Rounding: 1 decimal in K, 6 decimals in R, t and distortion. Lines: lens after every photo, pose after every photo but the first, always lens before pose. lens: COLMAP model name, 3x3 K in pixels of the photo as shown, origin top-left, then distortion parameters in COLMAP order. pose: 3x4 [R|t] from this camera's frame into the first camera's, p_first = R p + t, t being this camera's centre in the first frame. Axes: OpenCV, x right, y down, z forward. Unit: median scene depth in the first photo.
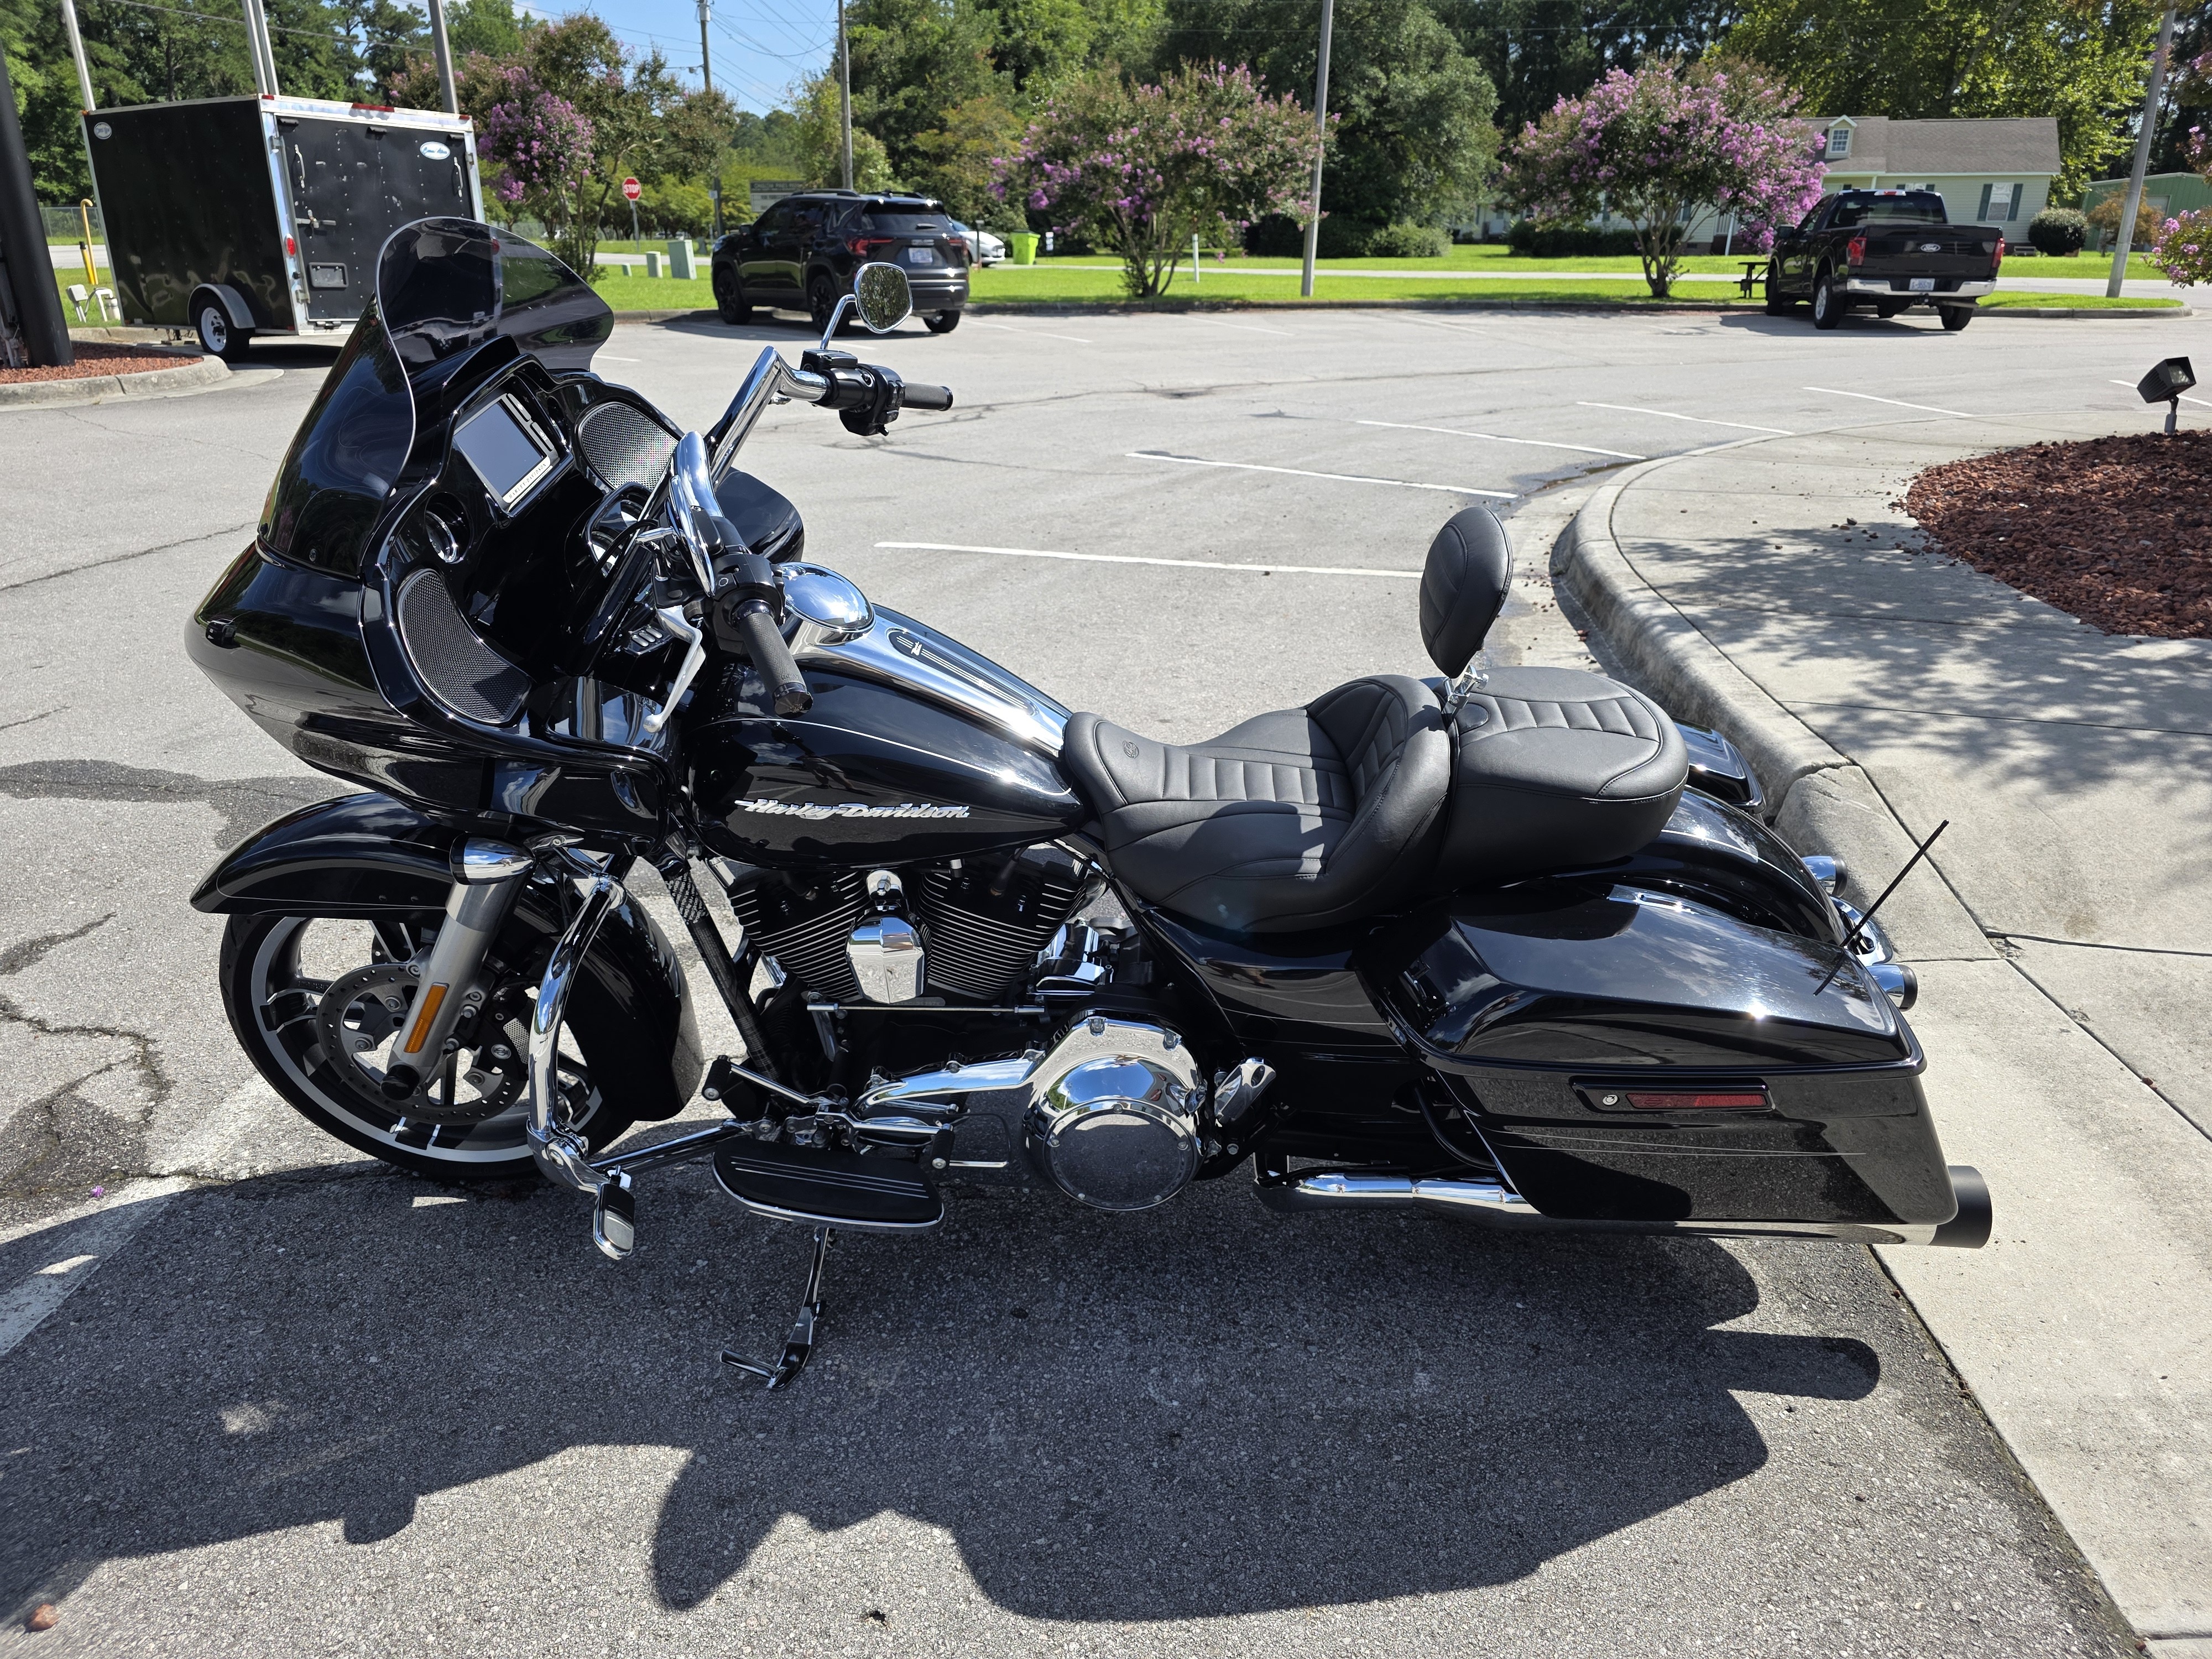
lens RADIAL K [[1494.8, 0, 1121.6], [0, 1494.8, 794.4], [0, 0, 1]] dist [0.042423, -0.040230]
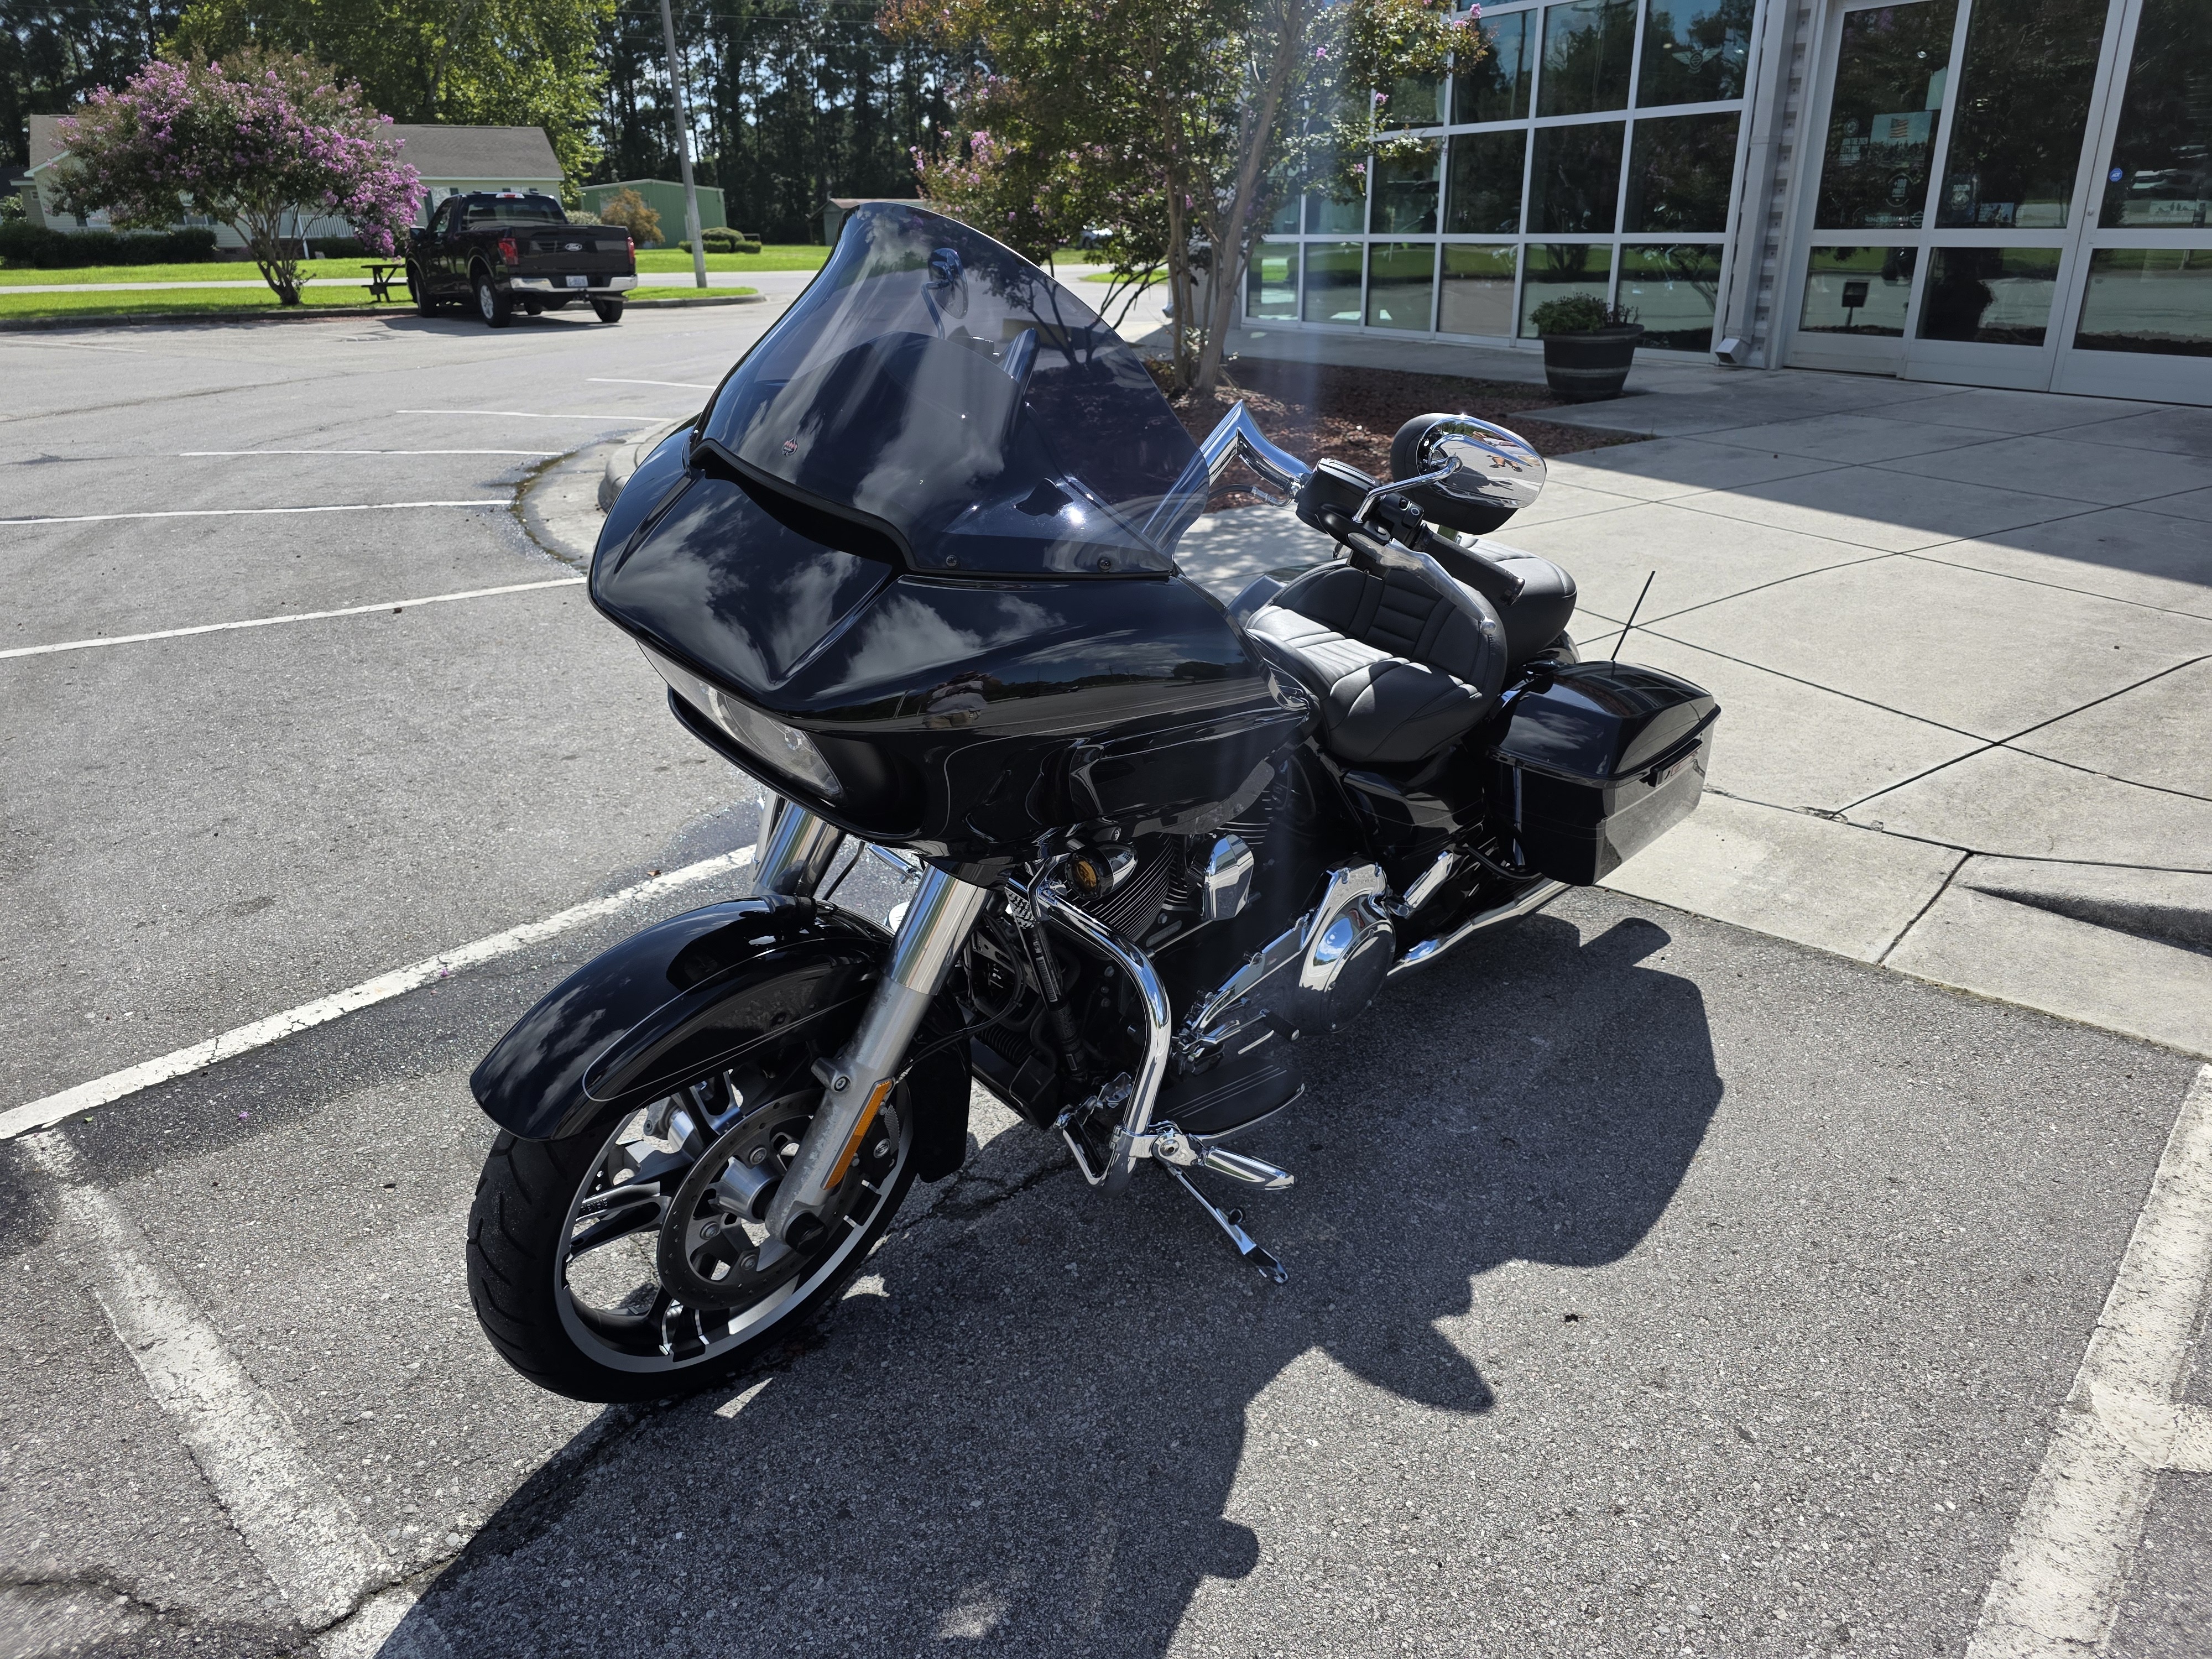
lens RADIAL K [[1494.8, 0, 1121.6], [0, 1494.8, 794.4], [0, 0, 1]] dist [0.042423, -0.040230]
pose [[0.645161, -0.280941, 0.710521, -0.127878], [0.282373, 0.951778, 0.119936, -0.013285], [-0.709953, 0.123254, 0.693380, 0.038265]]
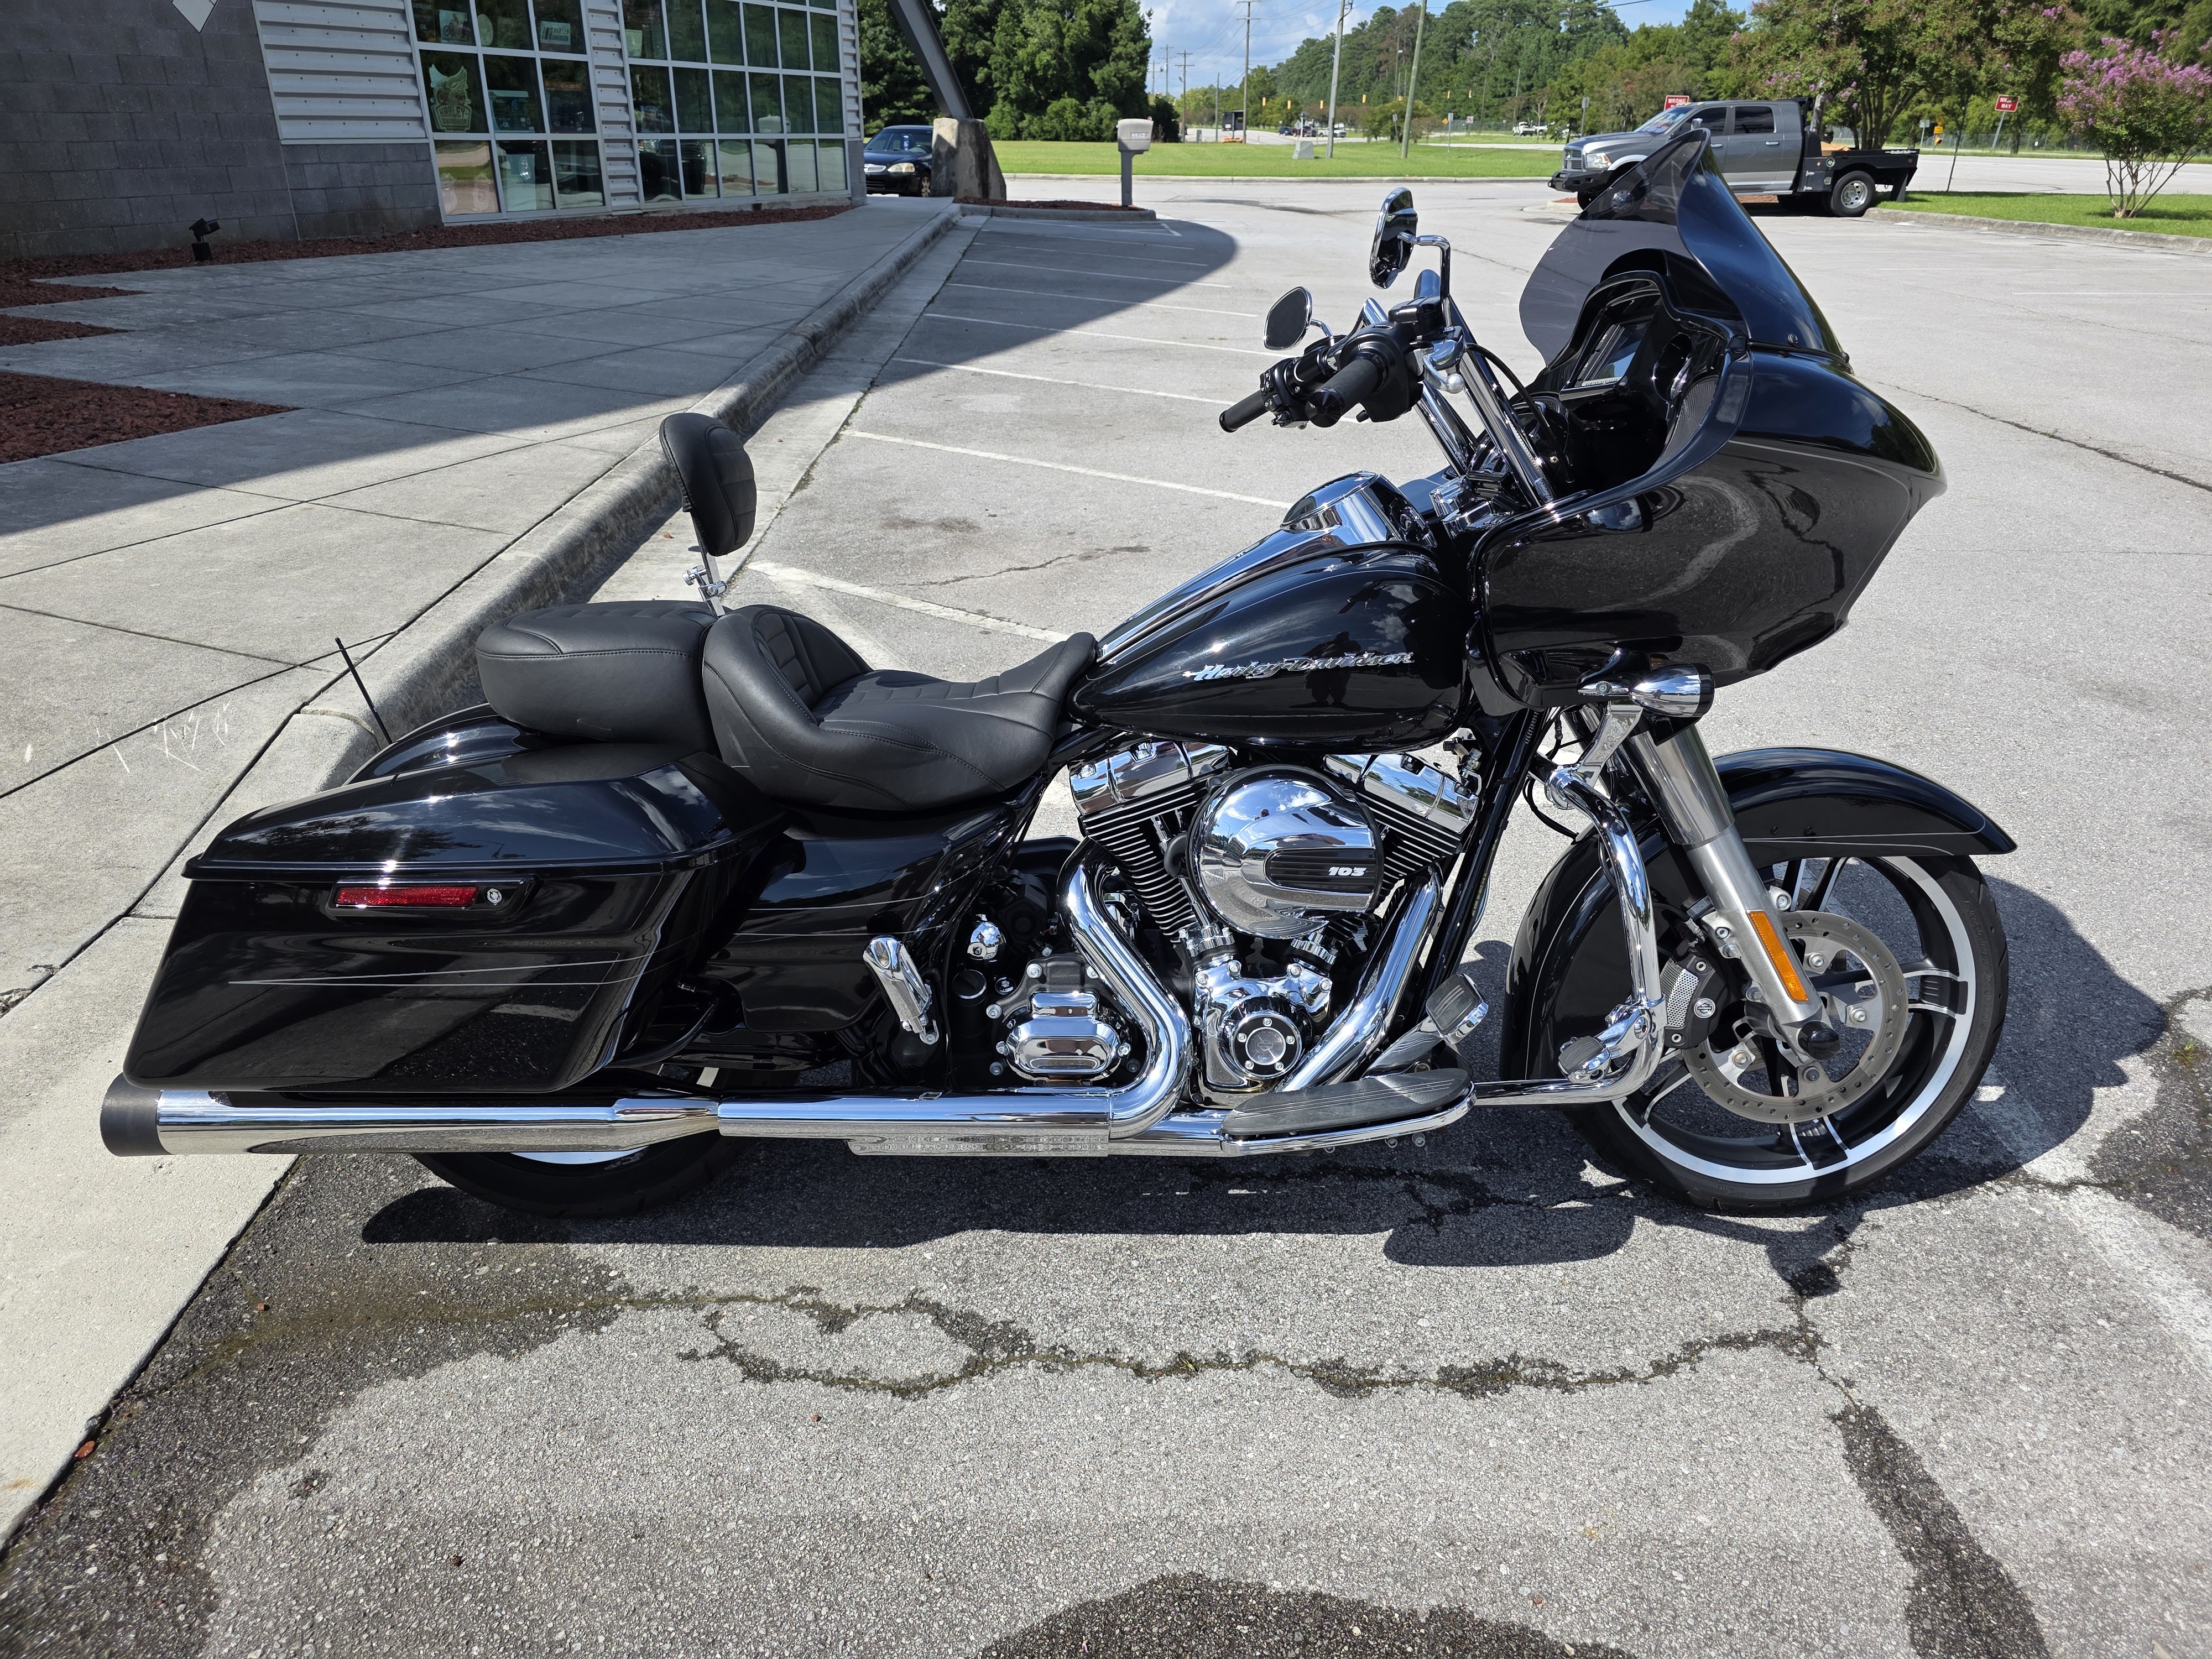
lens RADIAL K [[1494.8, 0, 1121.6], [0, 1494.8, 794.4], [0, 0, 1]] dist [0.042423, -0.040230]
pose [[-0.998482, 0.011495, -0.053870, 0.000377], [-0.029433, 0.715315, 0.698182, -0.089688], [0.046560, 0.698708, -0.713890, 0.238592]]
